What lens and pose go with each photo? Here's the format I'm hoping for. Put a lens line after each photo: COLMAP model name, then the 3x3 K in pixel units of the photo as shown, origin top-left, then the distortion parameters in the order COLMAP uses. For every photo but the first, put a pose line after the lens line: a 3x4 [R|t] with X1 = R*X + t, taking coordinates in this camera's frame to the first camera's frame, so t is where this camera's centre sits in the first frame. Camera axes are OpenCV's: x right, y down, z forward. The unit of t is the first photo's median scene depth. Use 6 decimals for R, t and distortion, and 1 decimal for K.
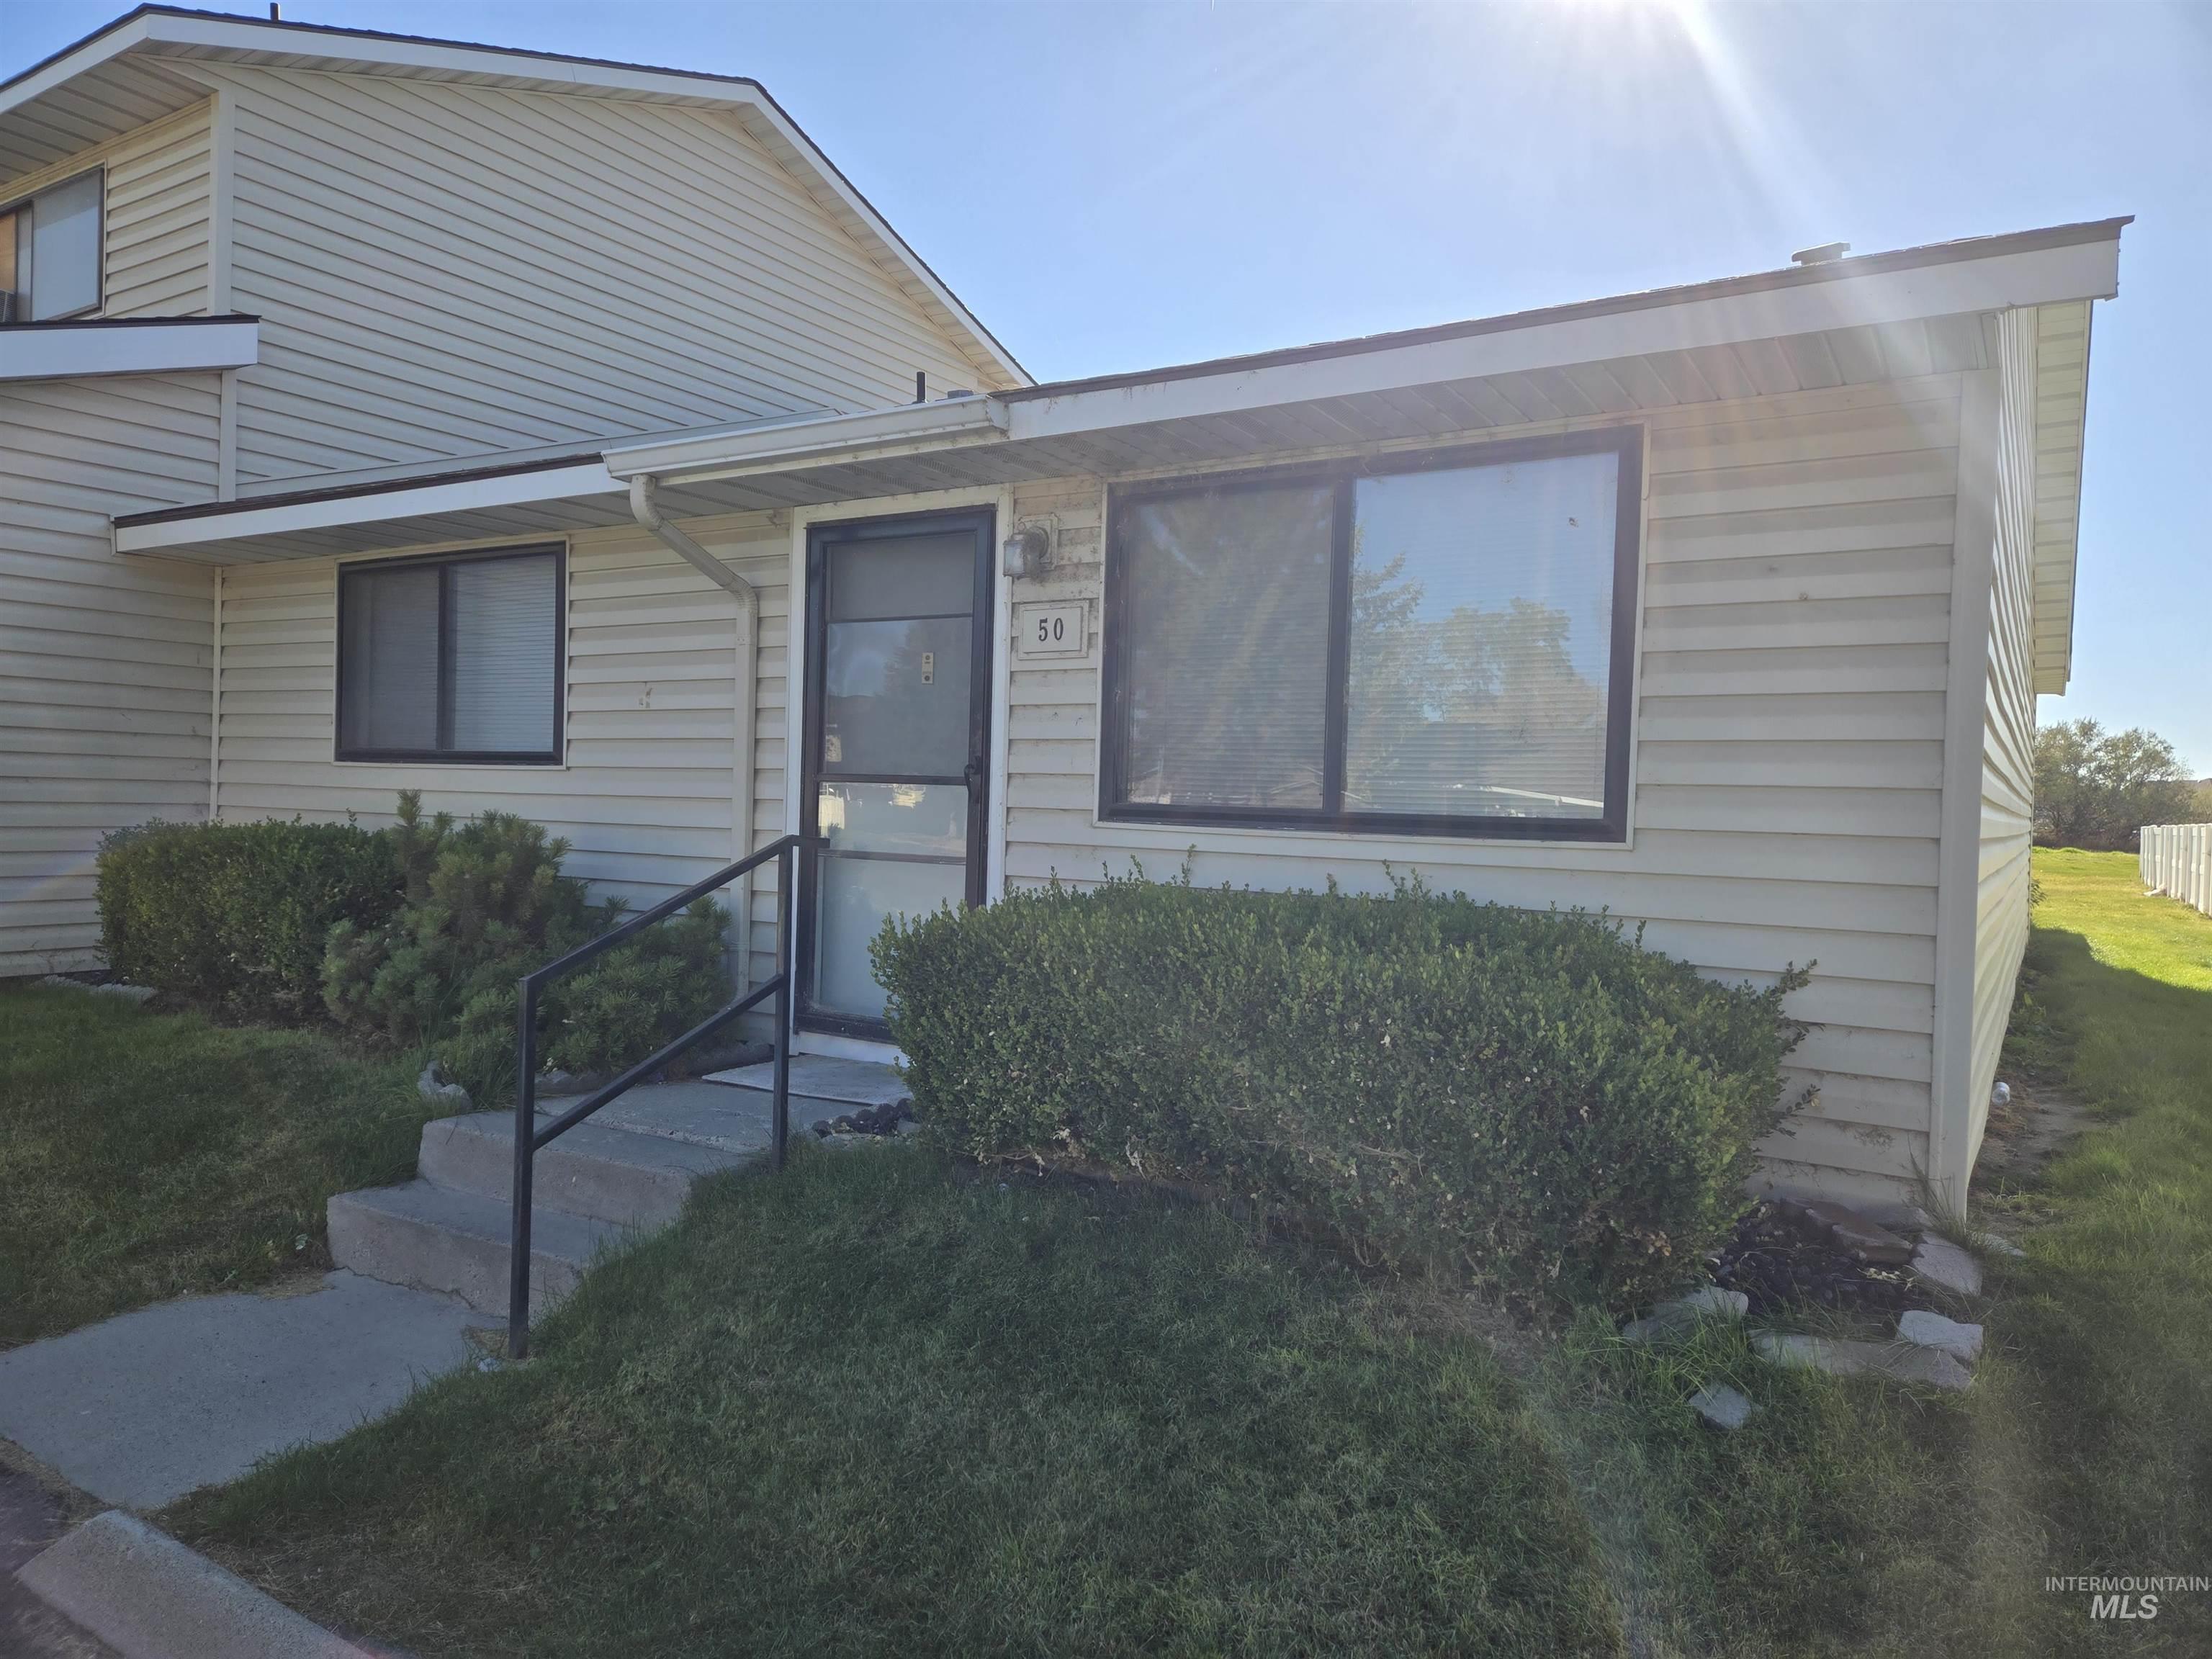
lens RADIAL K [[1469.0, 0, 1095.4], [0, 1469.0, 816.8], [0, 0, 1]] dist [0.076638, -0.066441]
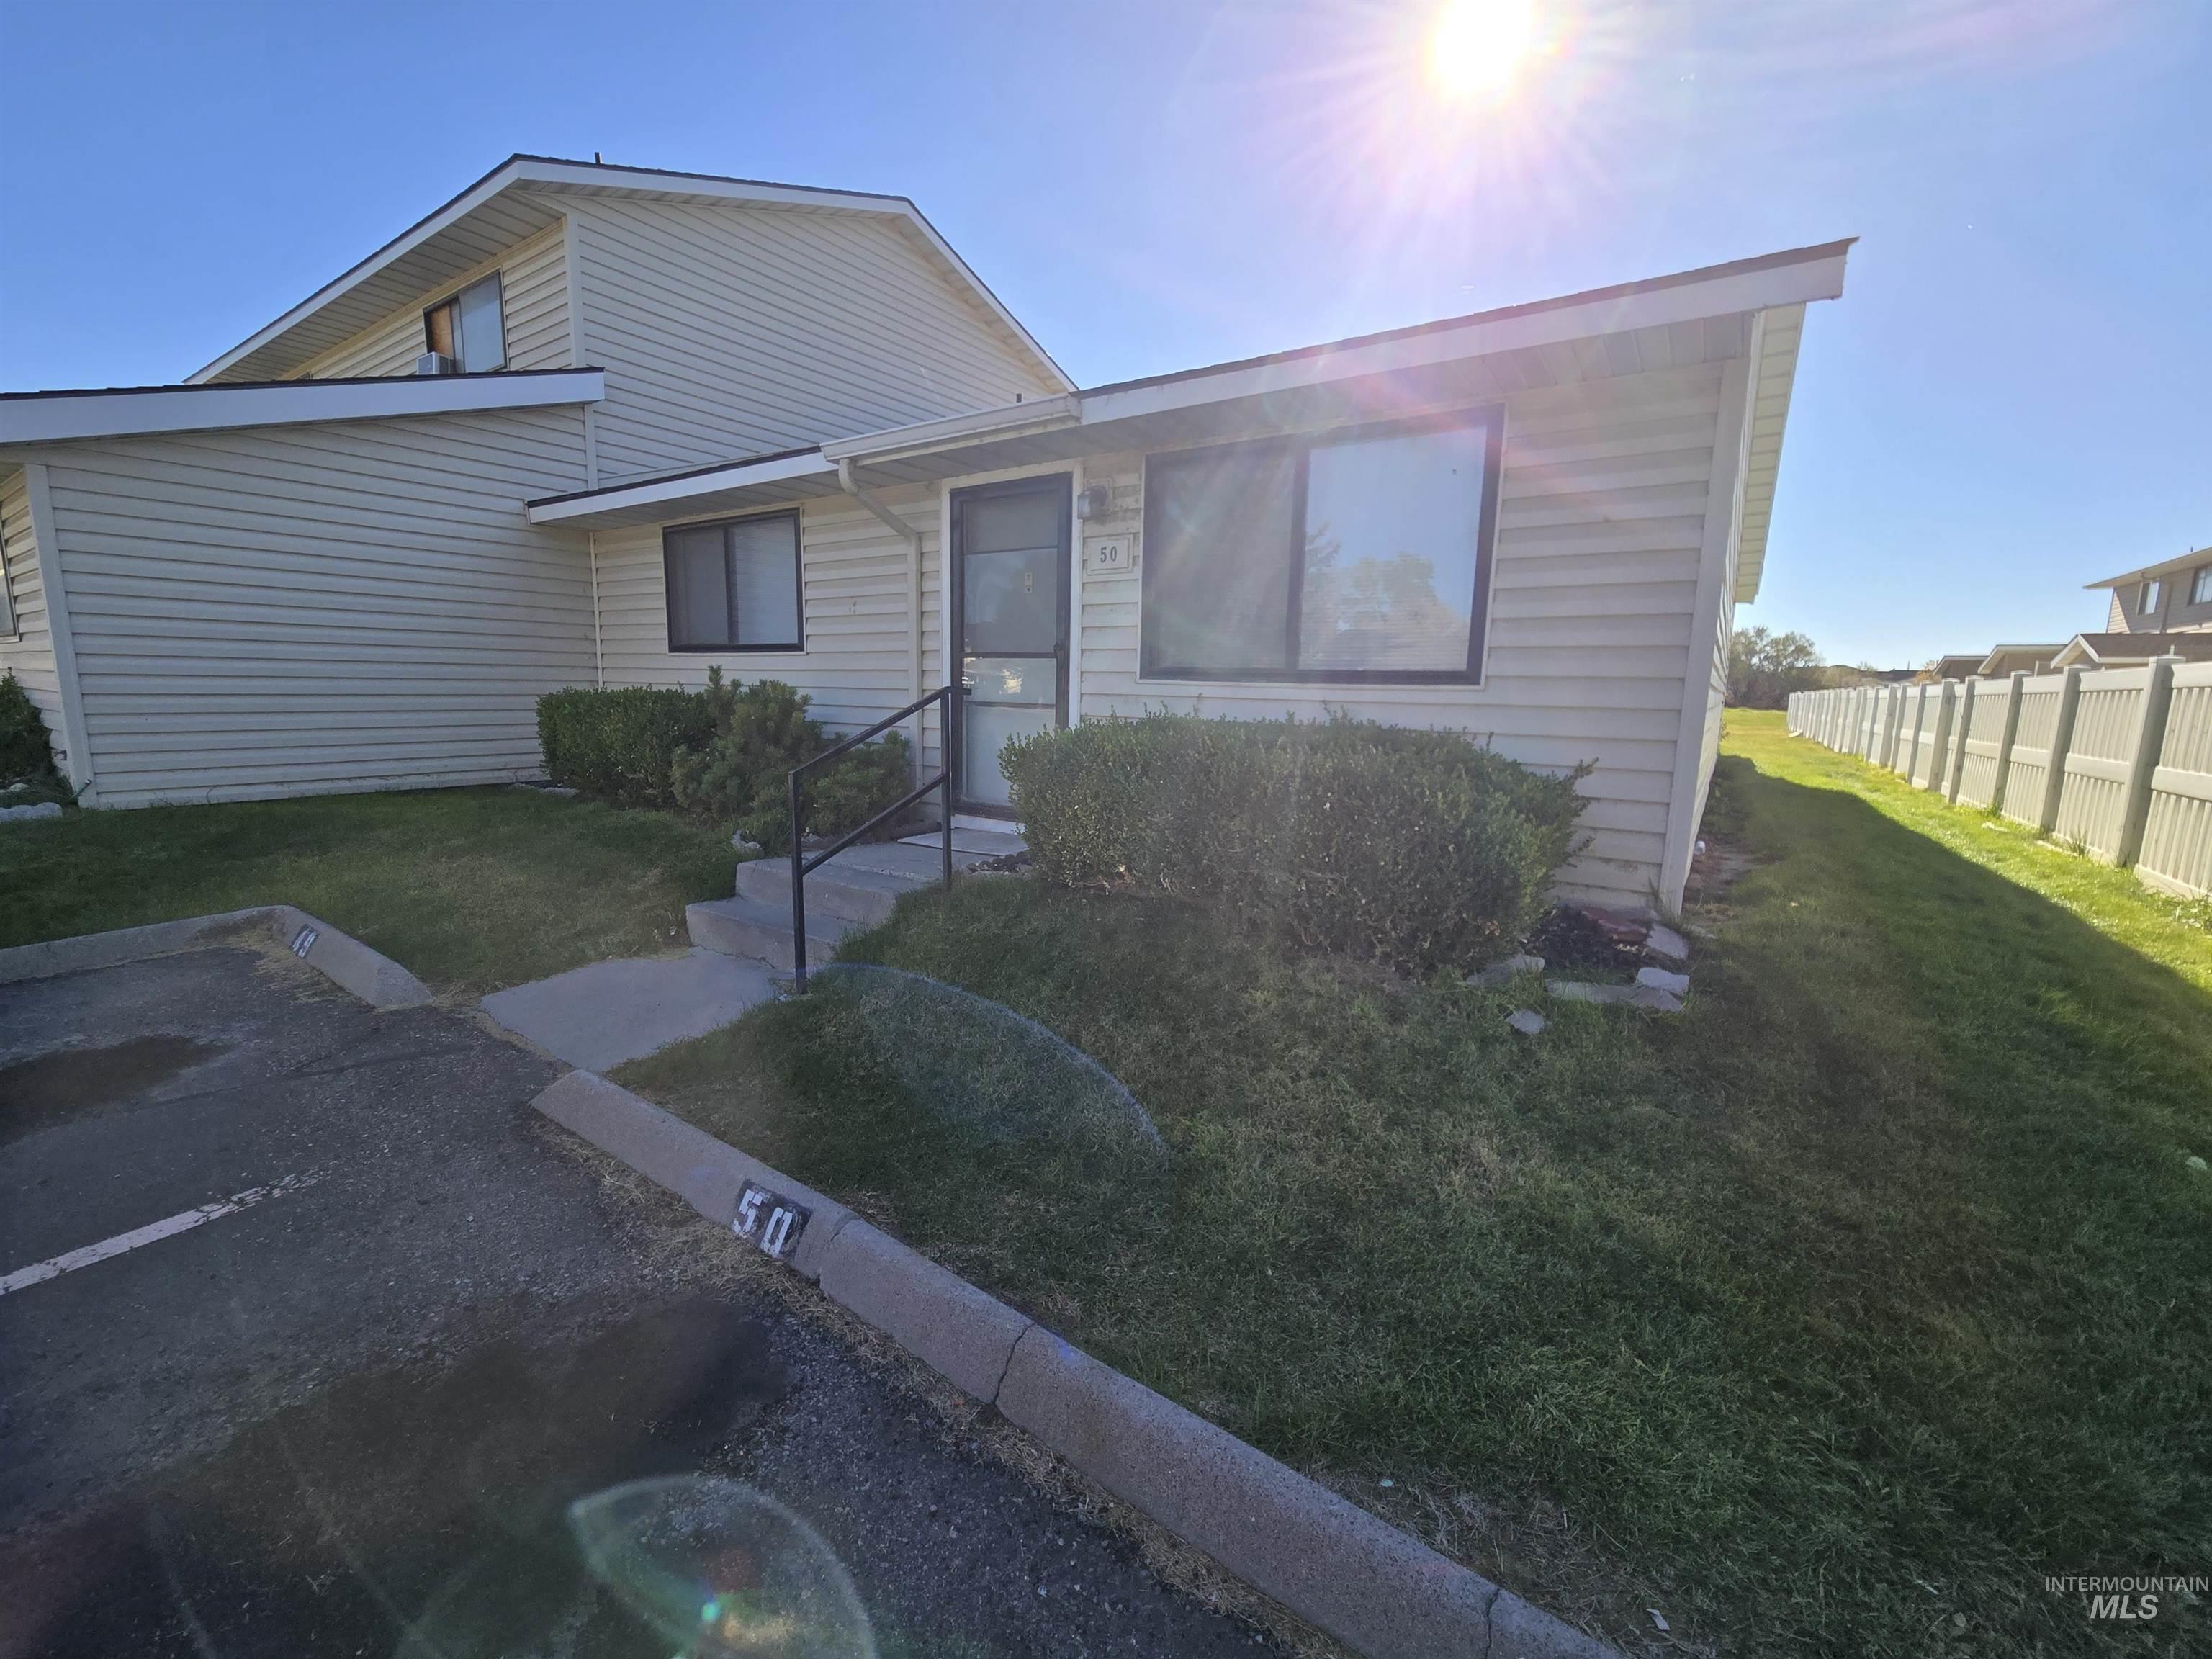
lens RADIAL K [[908.0, 0, 1088.5], [0, 908.0, 827.8], [0, 0, 1]] dist [-0.004297, 0.001138]
pose [[0.999032, -0.002268, -0.043927, -0.011186], [0.008557, 0.989608, 0.143534, 0.022539], [0.043145, -0.143771, 0.988670, 0.014692]]
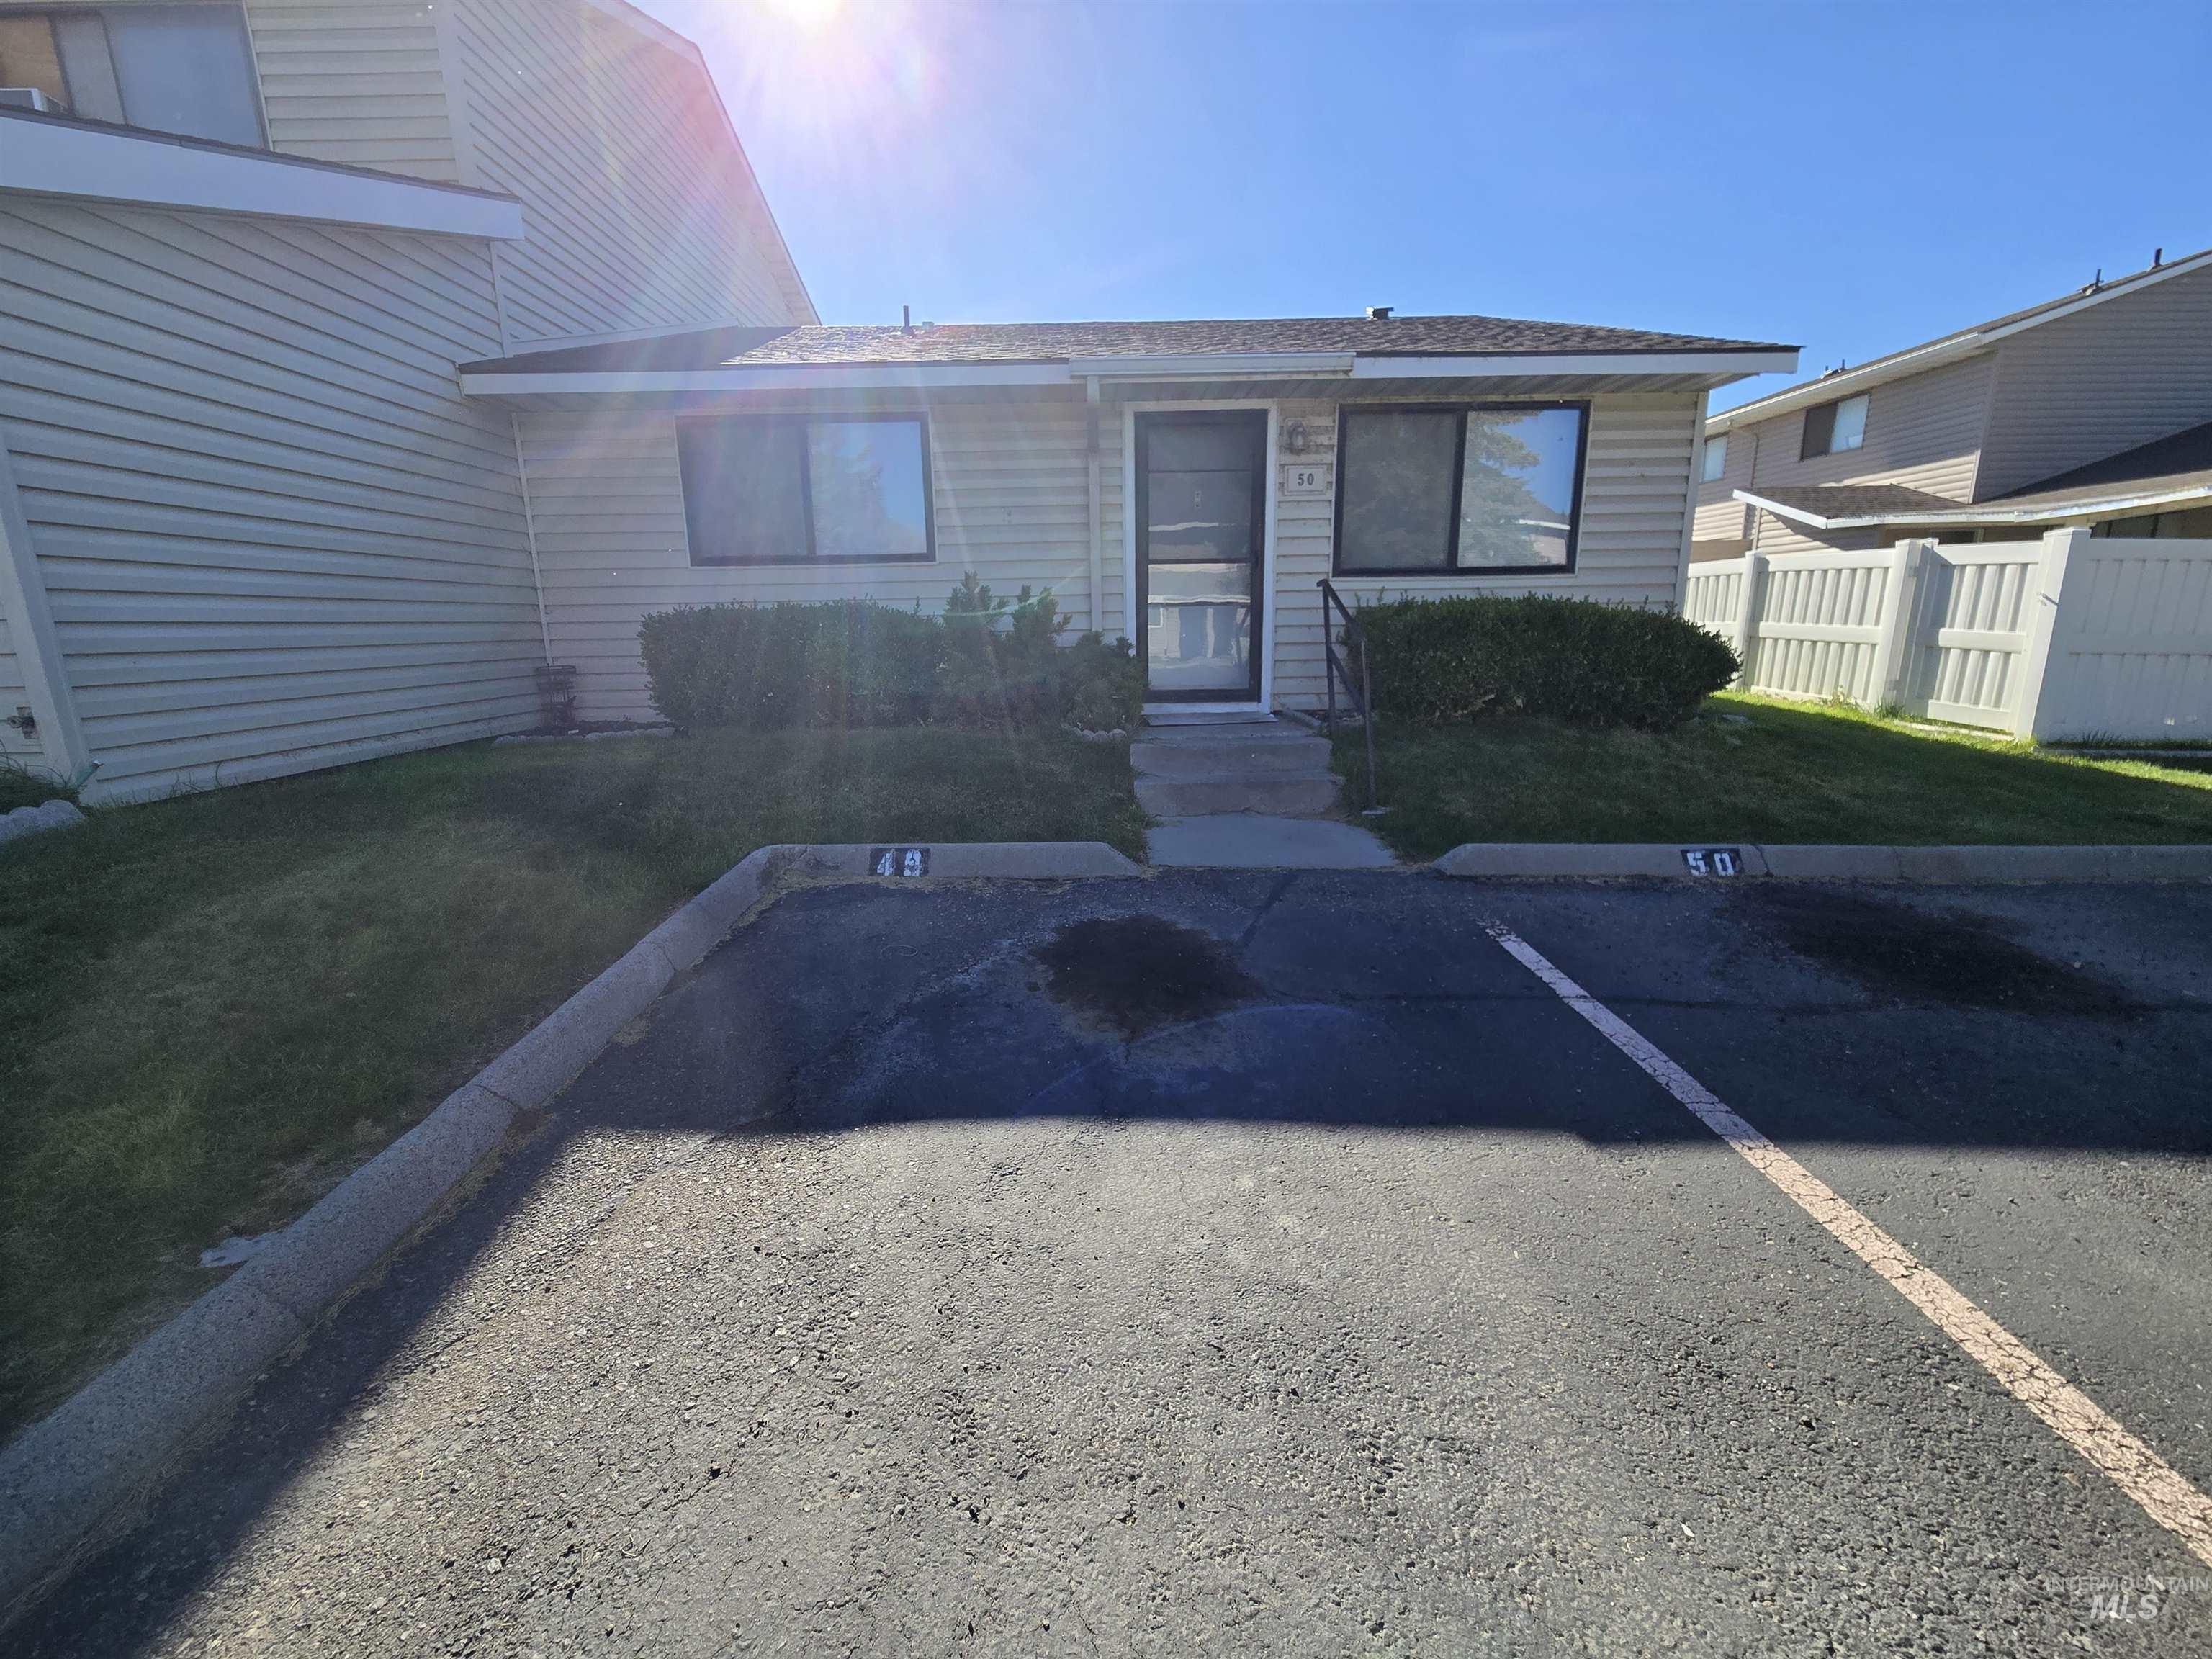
lens RADIAL K [[908.0, 0, 1092.4], [0, 908.0, 827.3], [0, 0, 1]] dist [-0.004297, 0.001138]
pose [[0.839605, -0.161650, 0.518587, -1.098106], [0.047993, 0.973036, 0.225605, 0.044850], [-0.541073, -0.164531, 0.824724, 0.072351]]
